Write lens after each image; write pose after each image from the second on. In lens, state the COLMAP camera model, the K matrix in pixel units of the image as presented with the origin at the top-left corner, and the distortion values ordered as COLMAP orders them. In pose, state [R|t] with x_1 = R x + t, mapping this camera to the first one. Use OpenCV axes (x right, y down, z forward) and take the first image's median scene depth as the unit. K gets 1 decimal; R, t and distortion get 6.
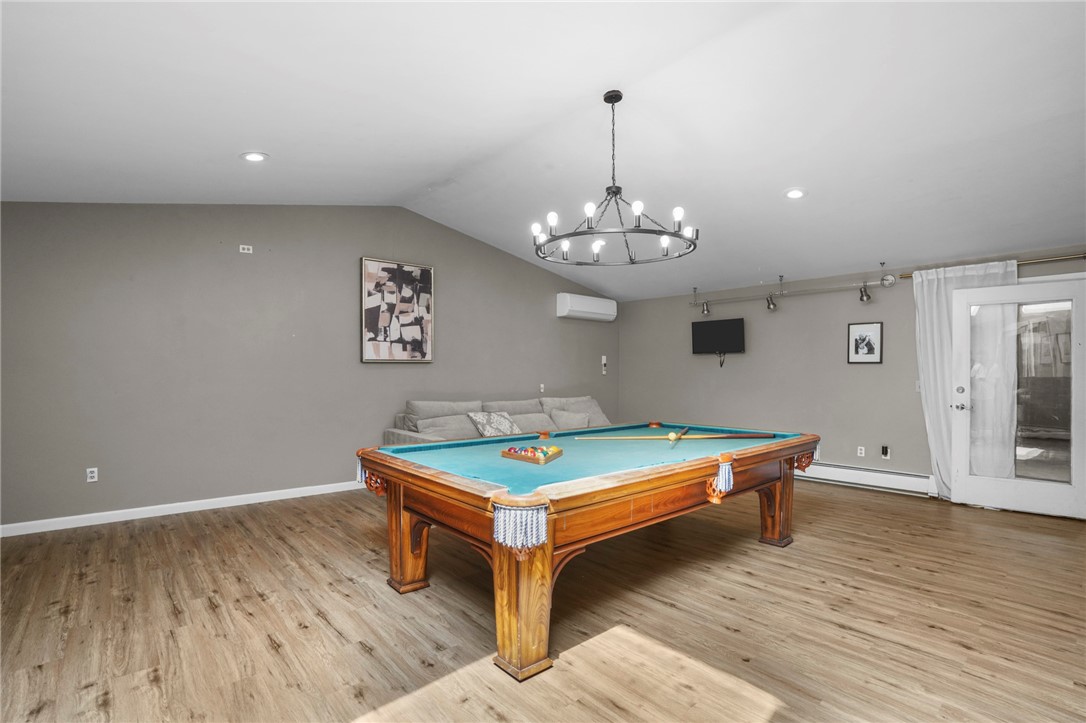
lens RADIAL K [[504.9, 0, 546.8], [0, 504.9, 362.3], [0, 0, 1]] dist [-0.024963, 0.003532]
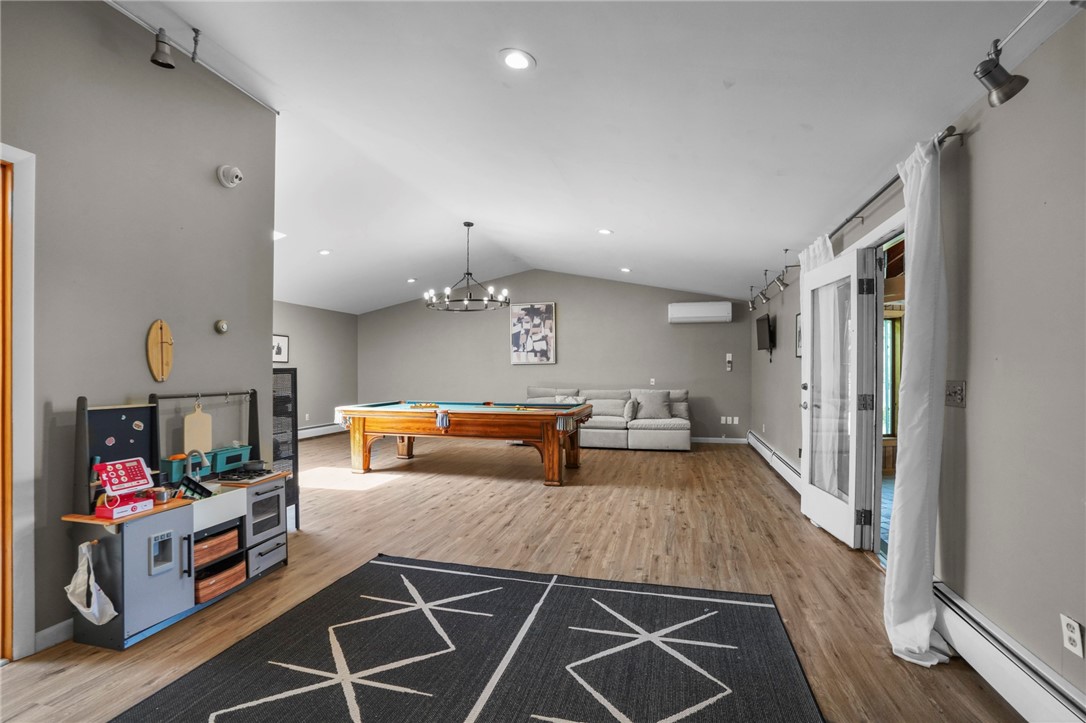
lens RADIAL K [[504.9, 0, 544.0], [0, 504.9, 369.2], [0, 0, 1]] dist [-0.024963, 0.003532]
pose [[0.563678, -0.003557, -0.825987, 1.099163], [0.021247, 0.999722, 0.010195, 0.001206], [0.825722, -0.023297, 0.563597, 0.093144]]
